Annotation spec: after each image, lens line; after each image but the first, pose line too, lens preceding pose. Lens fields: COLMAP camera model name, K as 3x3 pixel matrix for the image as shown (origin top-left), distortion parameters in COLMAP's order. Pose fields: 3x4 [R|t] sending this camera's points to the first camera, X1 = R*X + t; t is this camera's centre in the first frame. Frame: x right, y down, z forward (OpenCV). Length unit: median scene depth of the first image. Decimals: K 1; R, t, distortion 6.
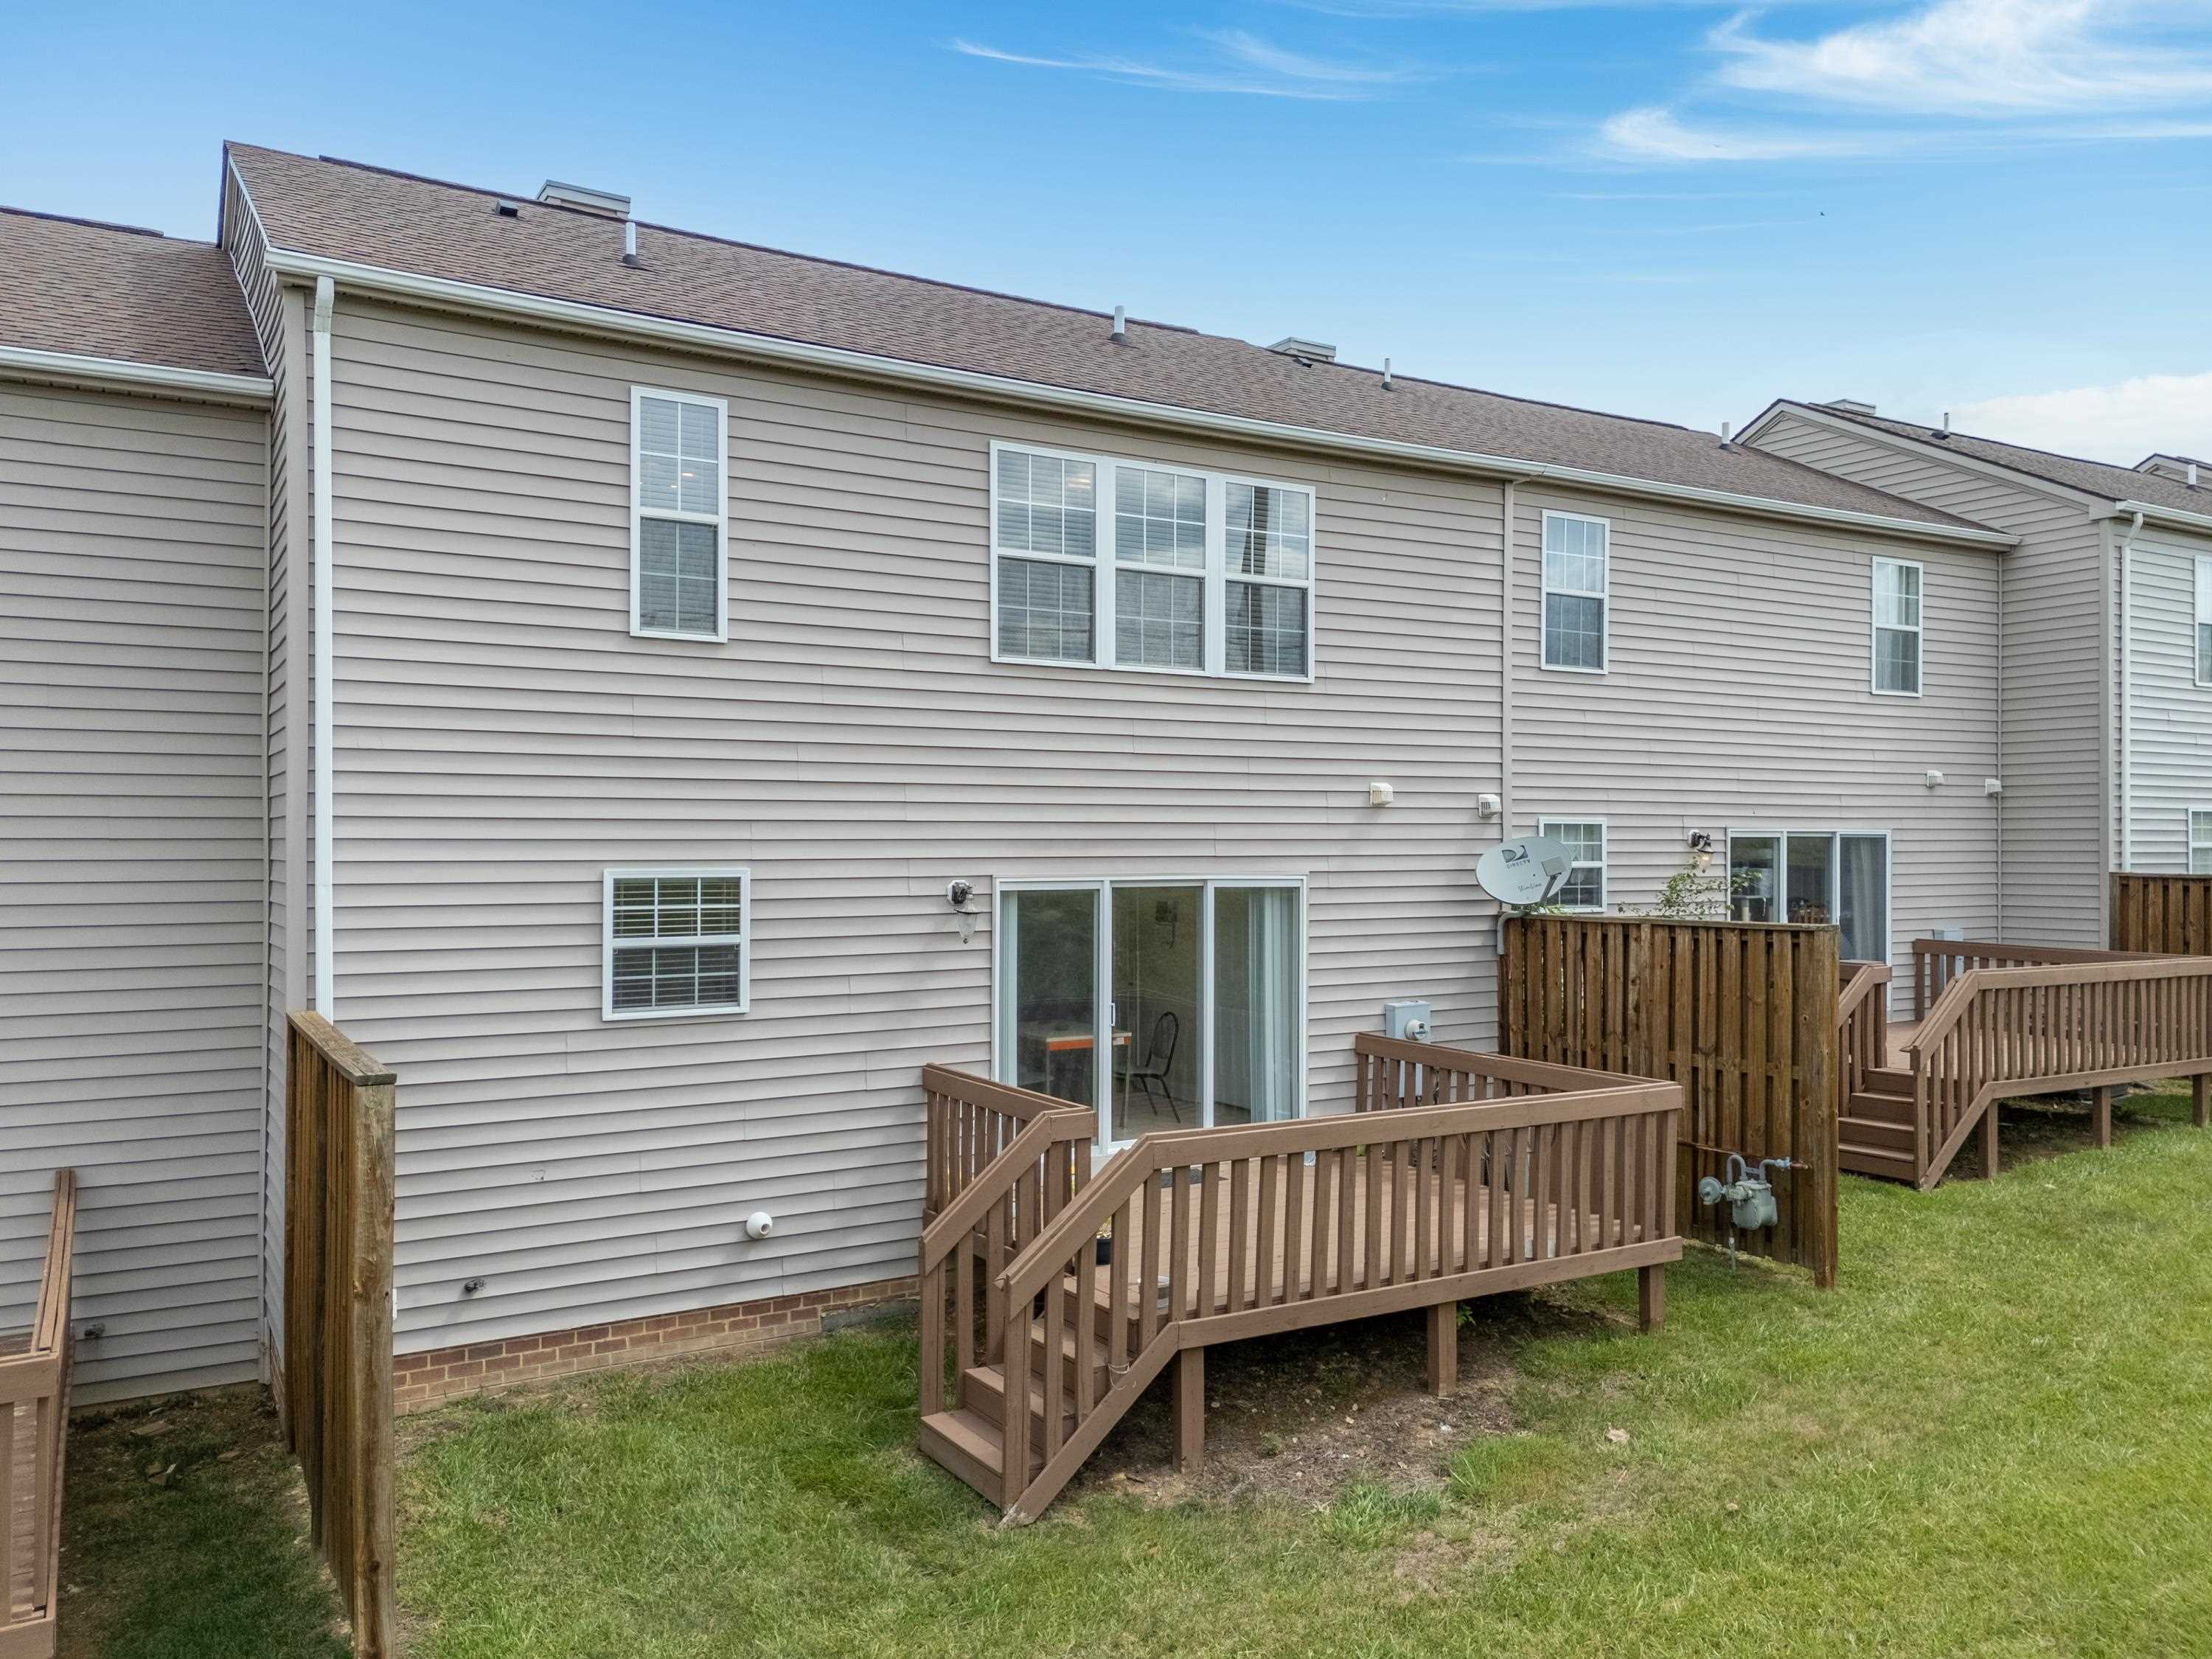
lens RADIAL K [[1627.2, 0, 1117.9], [0, 1627.2, 821.3], [0, 0, 1]] dist [0.081193, -0.069757]
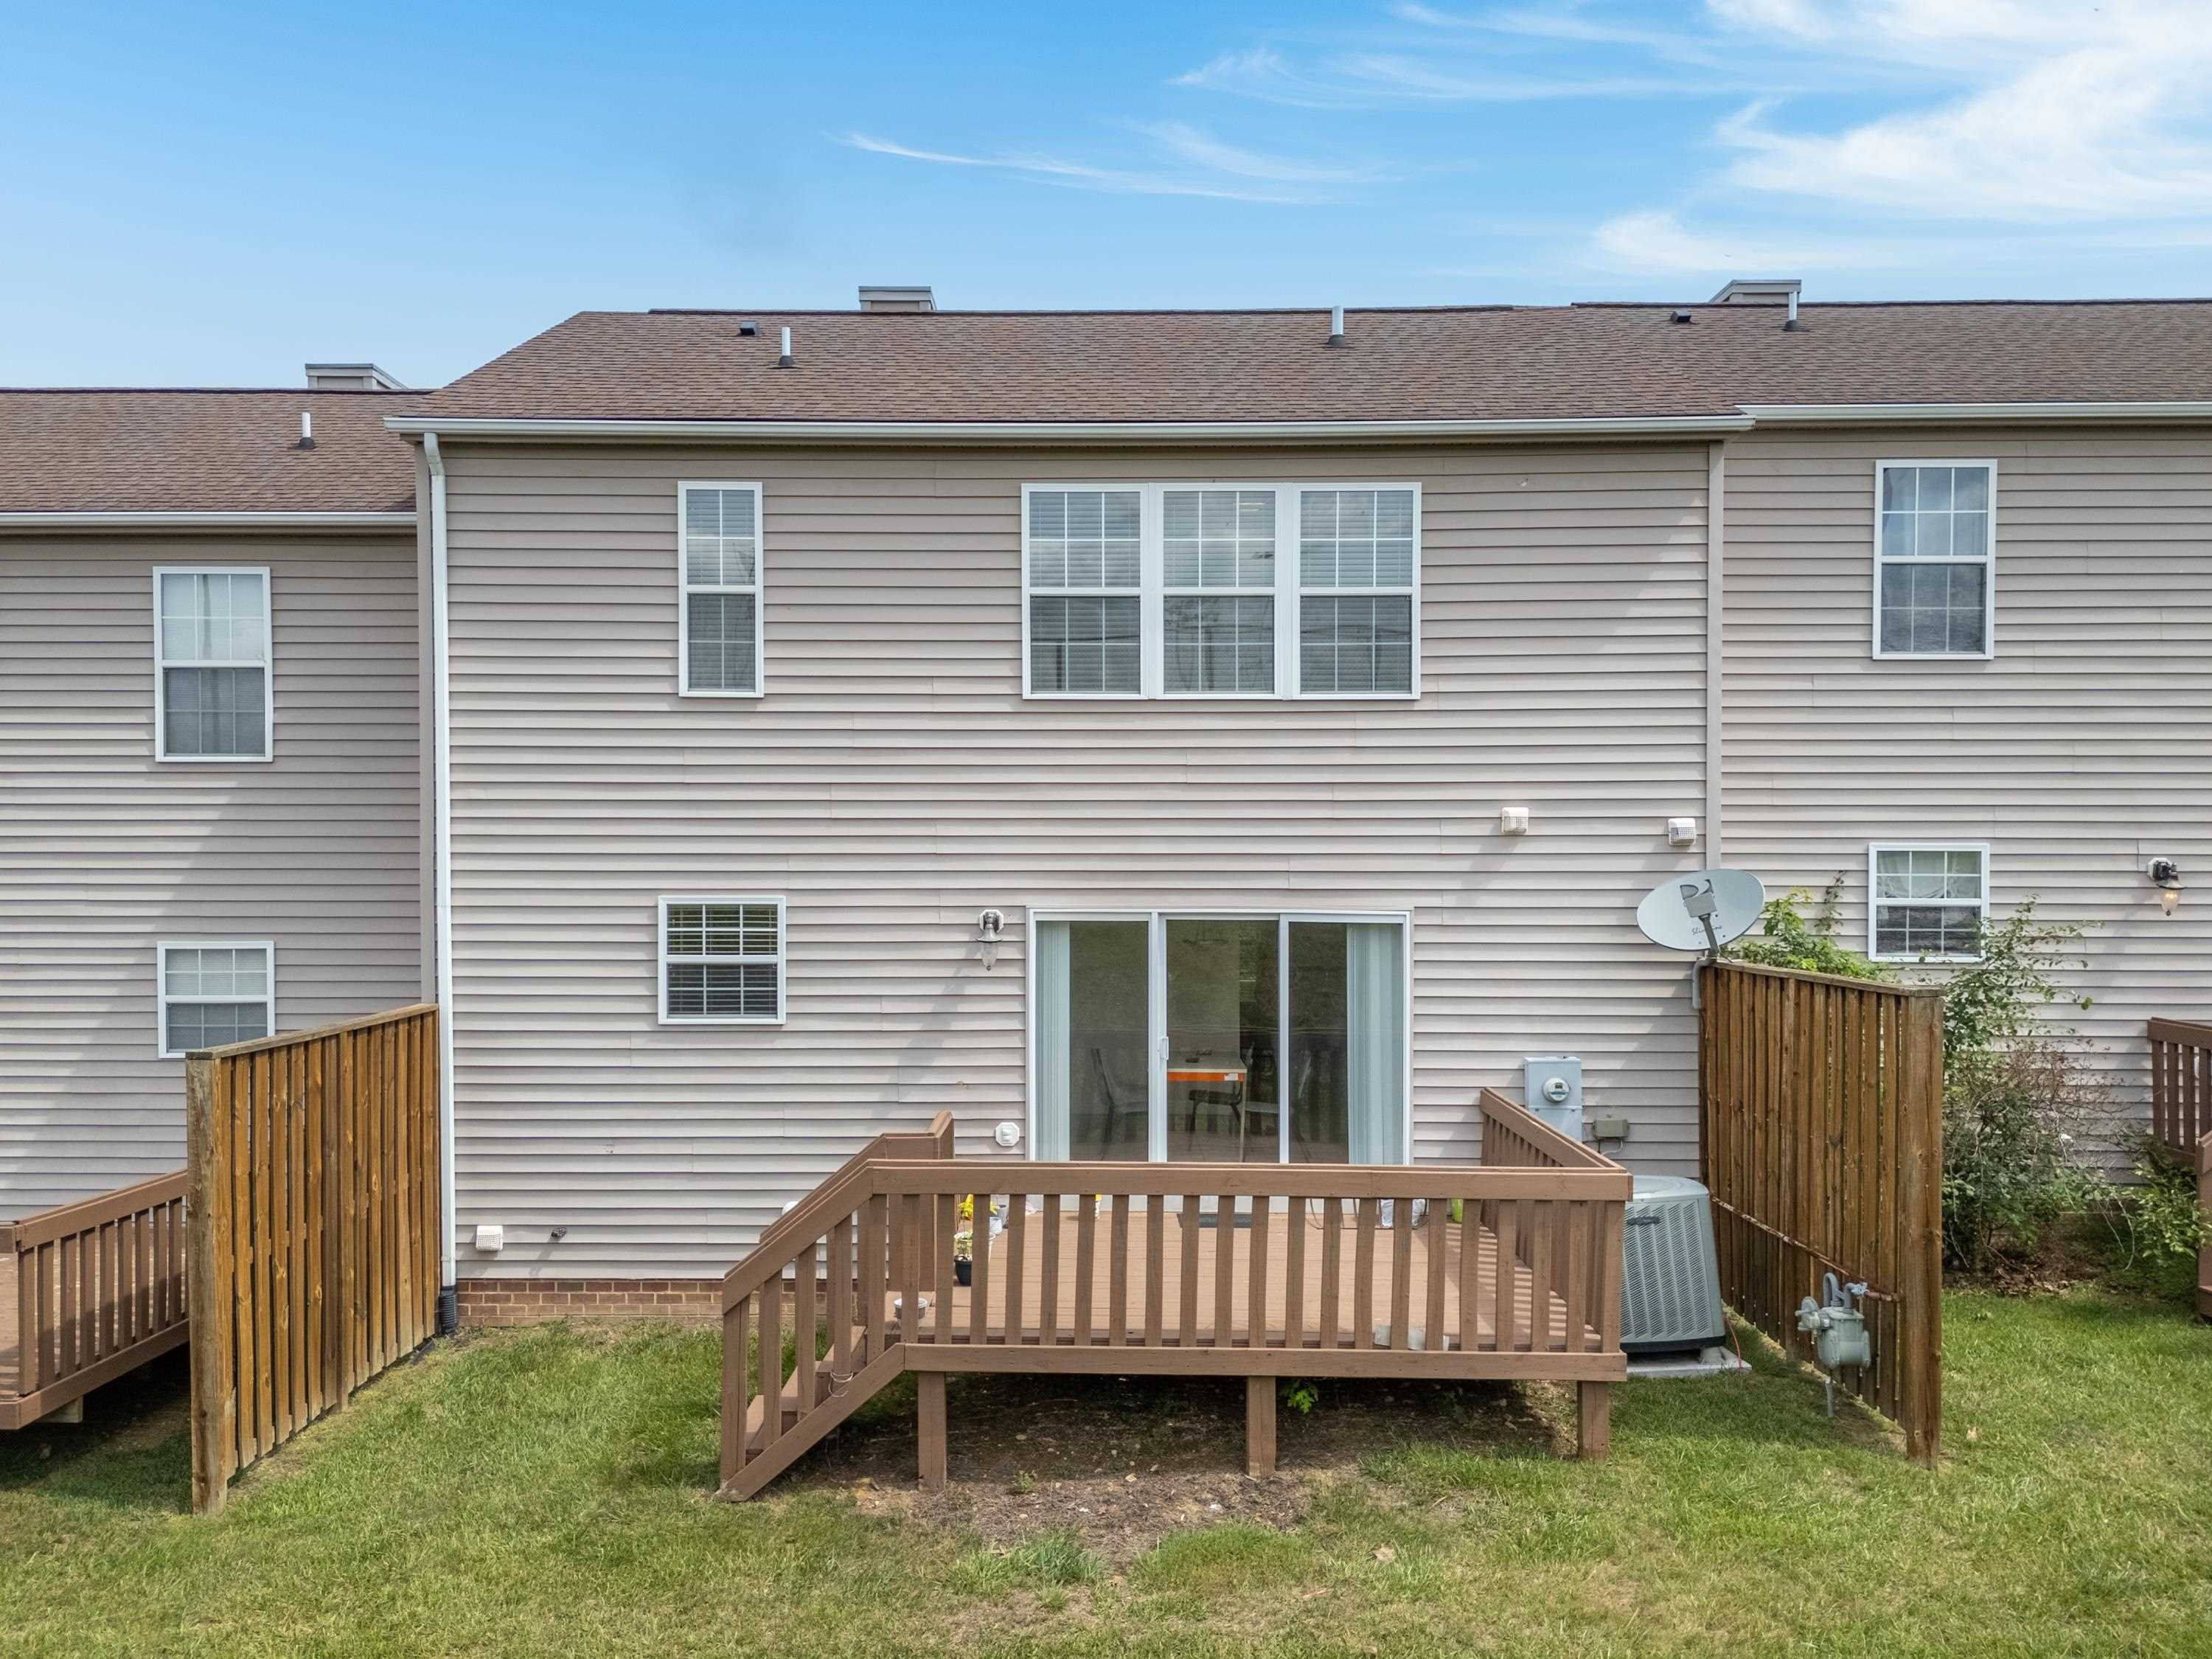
lens RADIAL K [[1627.2, 0, 1084.6], [0, 1627.2, 876.6], [0, 0, 1]] dist [0.081193, -0.069757]
pose [[0.848188, 0.004542, -0.529676, 0.502687], [0.005339, 0.999839, 0.017123, -0.003078], [0.529669, -0.017352, 0.848027, 0.143445]]
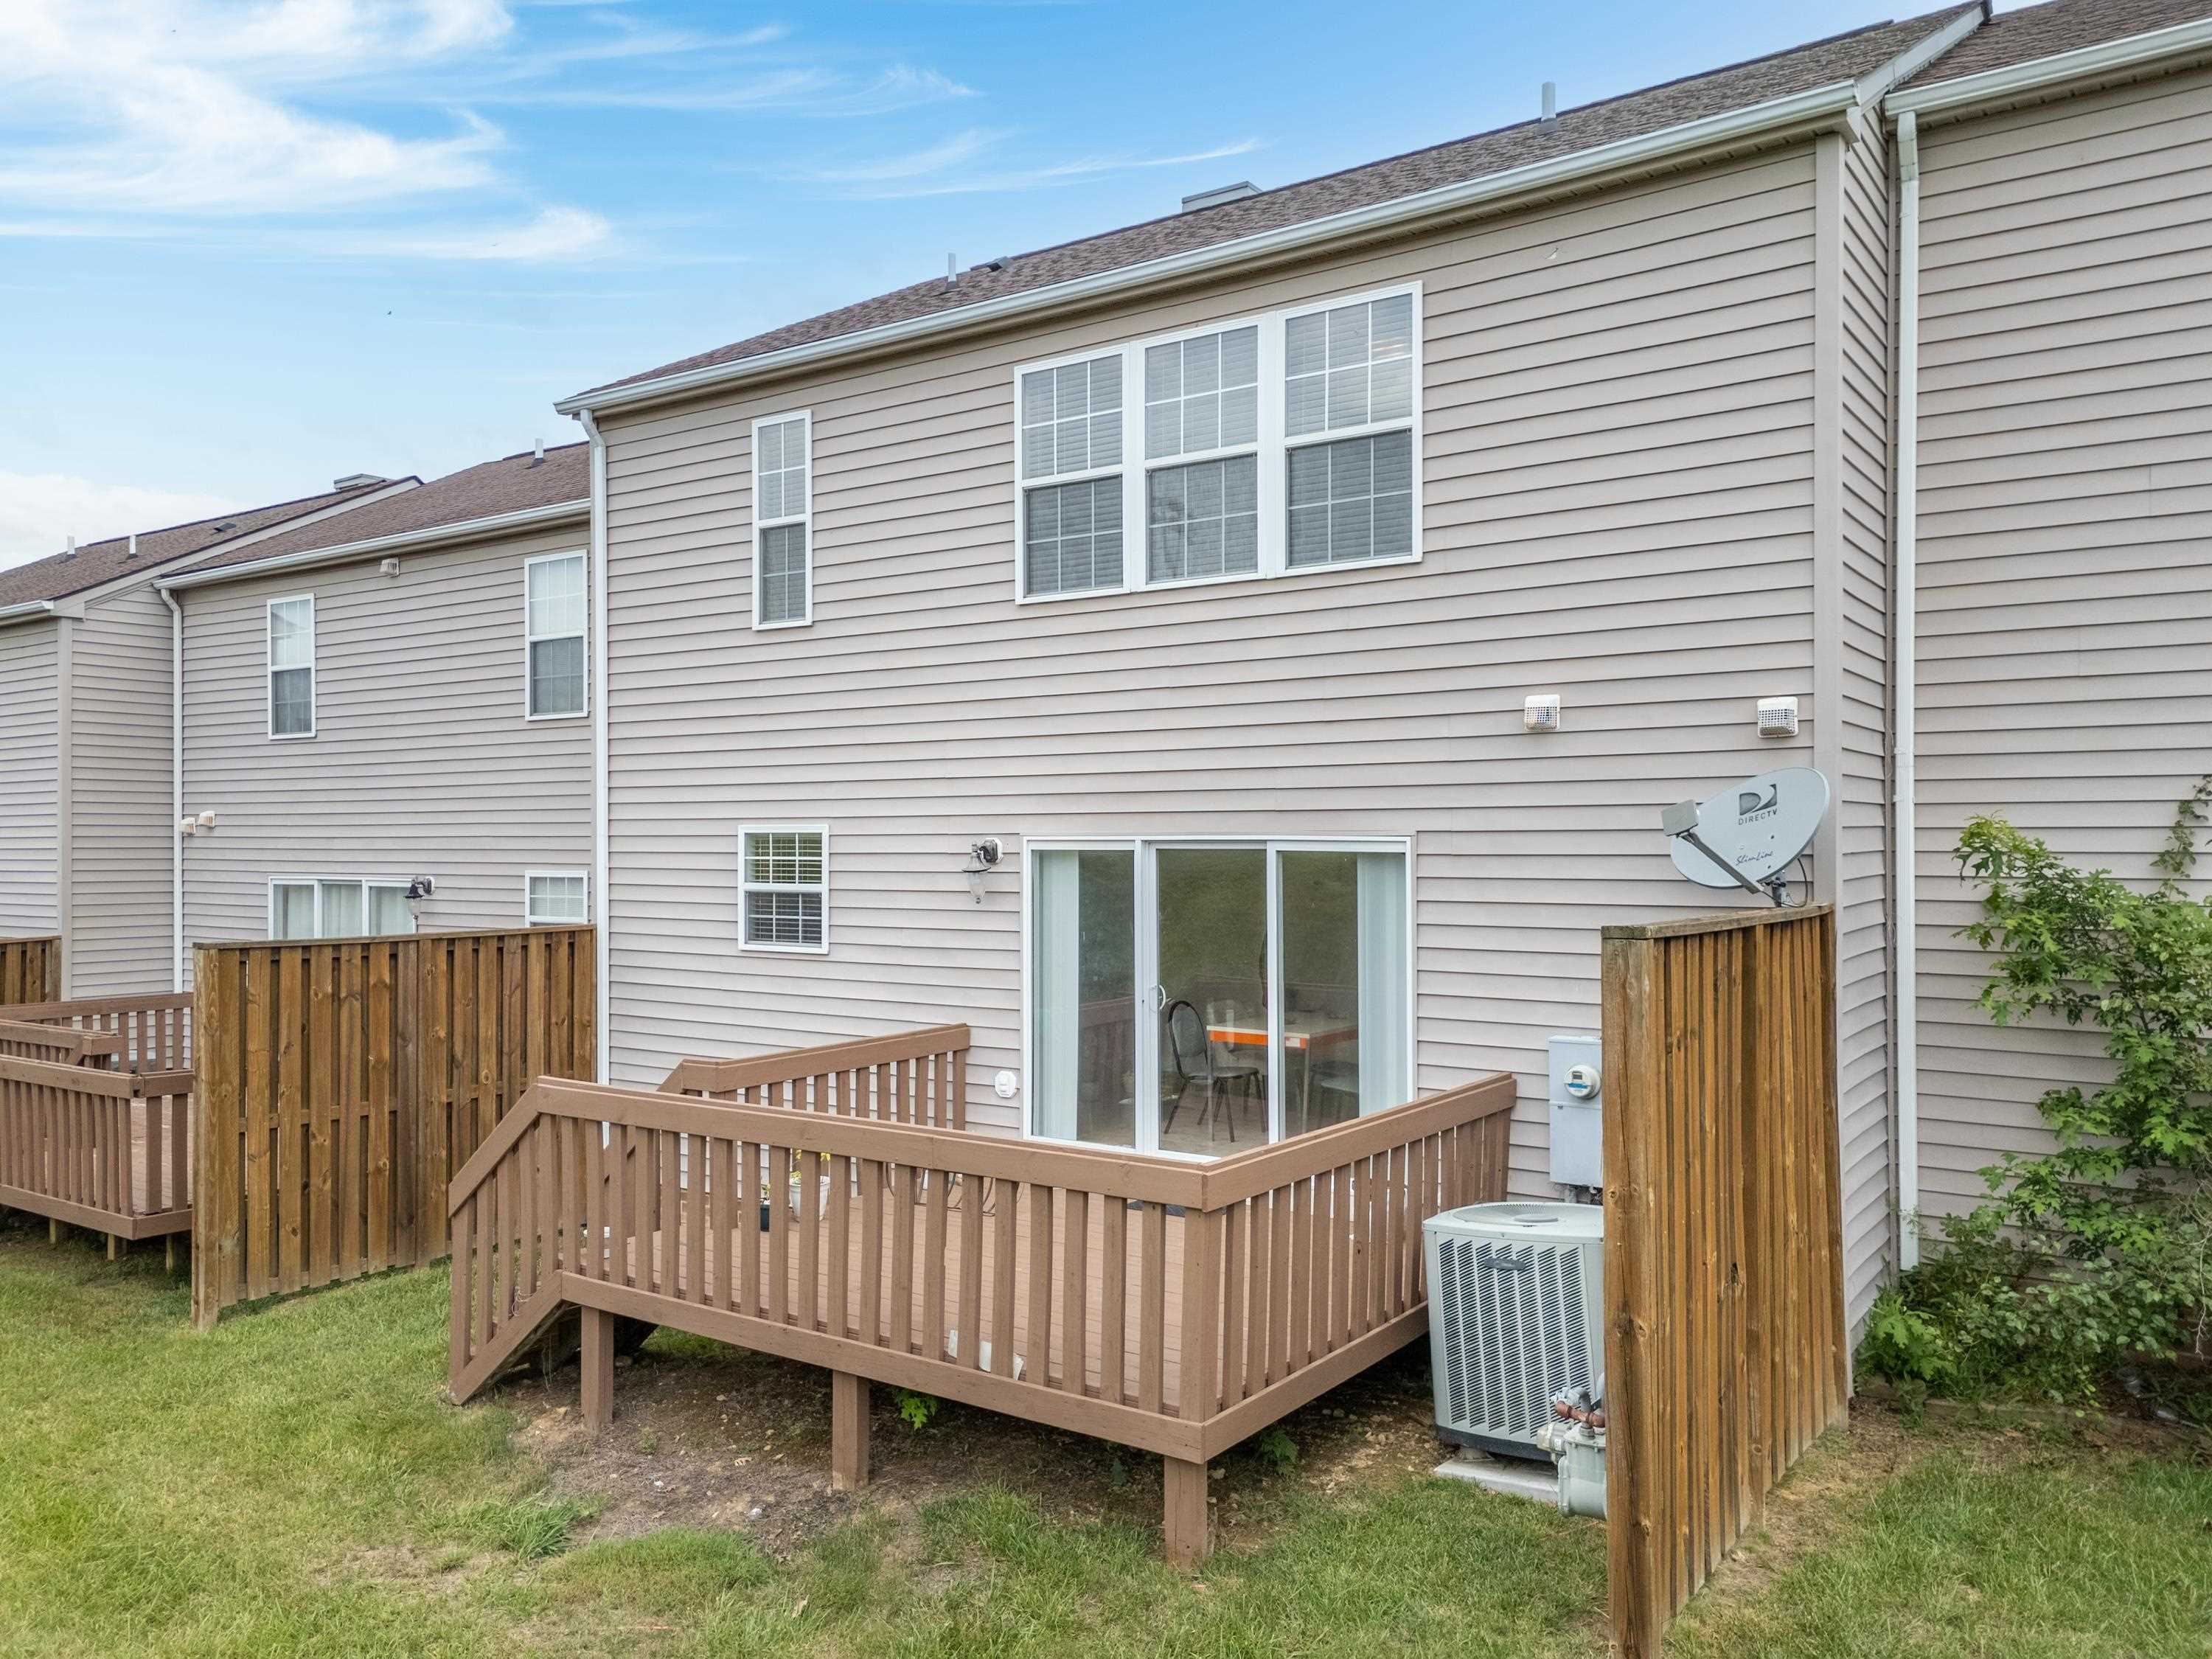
lens RADIAL K [[1627.2, 0, 1119.2], [0, 1627.2, 830.7], [0, 0, 1]] dist [0.081193, -0.069757]
pose [[0.406633, -0.009670, -0.913541, 0.799761], [0.009913, 0.999932, -0.006172, 0.038323], [0.913538, -0.006546, 0.406701, 0.672887]]
